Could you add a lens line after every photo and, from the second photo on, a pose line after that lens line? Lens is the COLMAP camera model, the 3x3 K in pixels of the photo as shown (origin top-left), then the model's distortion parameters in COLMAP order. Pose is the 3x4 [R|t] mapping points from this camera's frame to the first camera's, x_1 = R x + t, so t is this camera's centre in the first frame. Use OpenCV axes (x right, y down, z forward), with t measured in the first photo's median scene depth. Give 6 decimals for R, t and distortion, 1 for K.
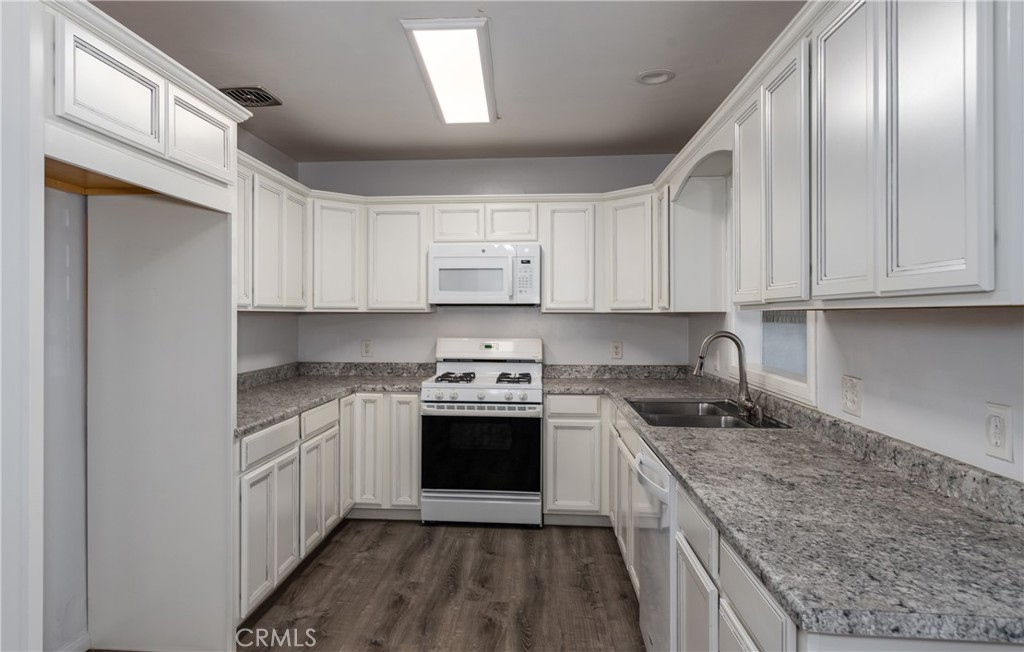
lens RADIAL K [[617.7, 0, 508.6], [0, 617.7, 314.2], [0, 0, 1]] dist [0.002100, -0.000231]
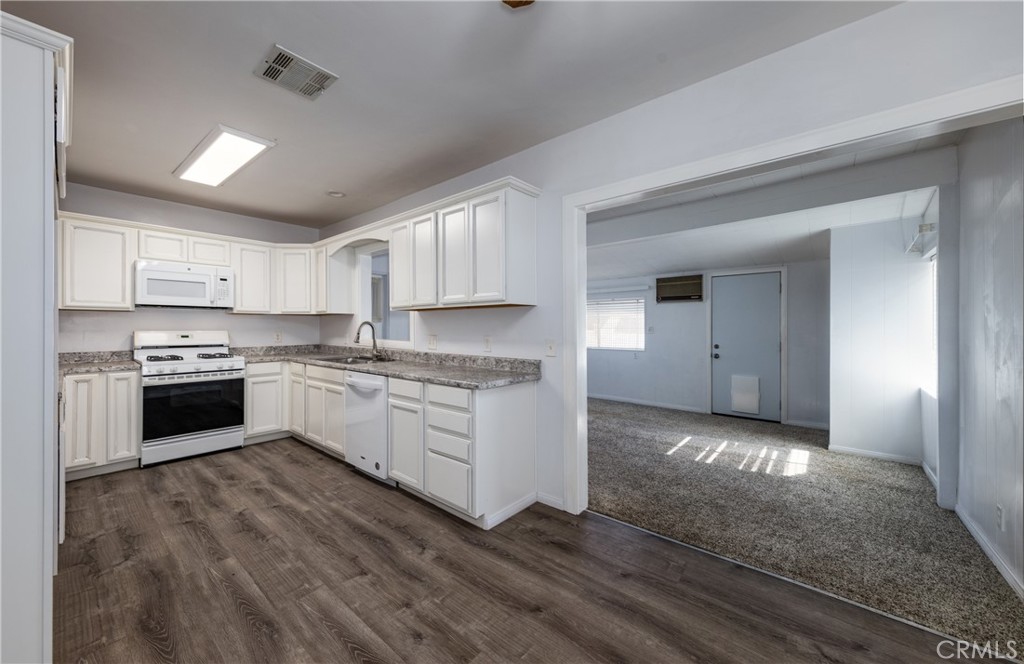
lens RADIAL K [[365.0, 0, 512.0], [0, 365.0, 332.0], [0, 0, 1]] dist [0.000074, 0.000021]
pose [[0.571188, -0.019821, 0.820580, -0.326619], [0.007653, 0.999794, 0.018823, 0.035732], [-0.820784, -0.004472, 0.571222, -0.111736]]
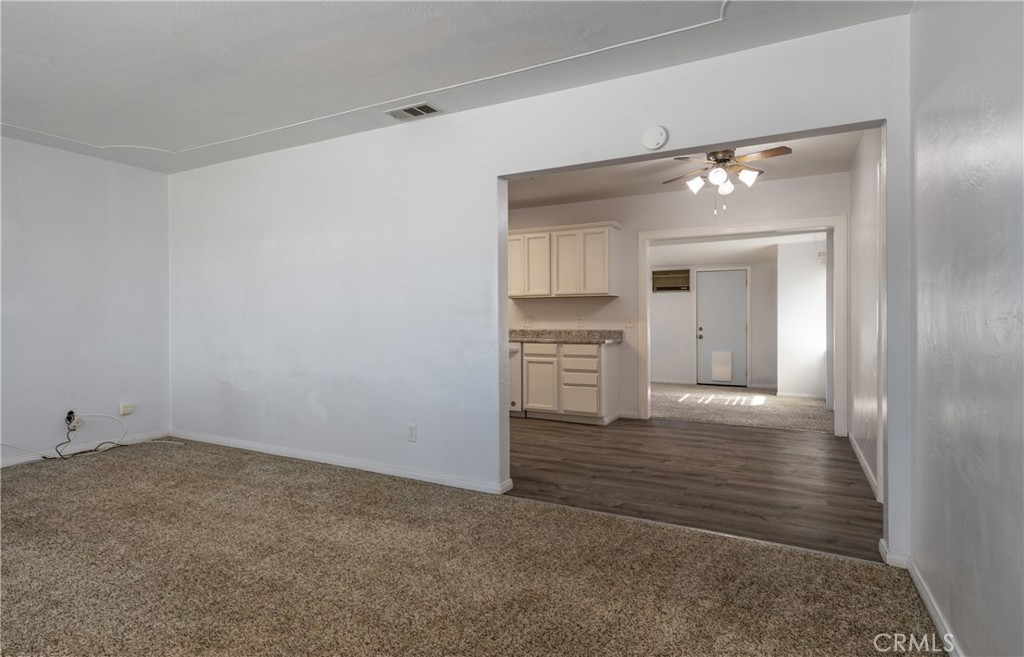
lens RADIAL K [[537.9, 0, 512.0], [0, 537.9, 328.5], [0, 0, 1]] dist [-0.000966, -0.000087]
pose [[0.362014, -0.025215, 0.931832, -1.477541], [0.007143, 0.999680, 0.024276, 0.055876], [-0.932145, -0.002132, 0.362078, -0.040346]]
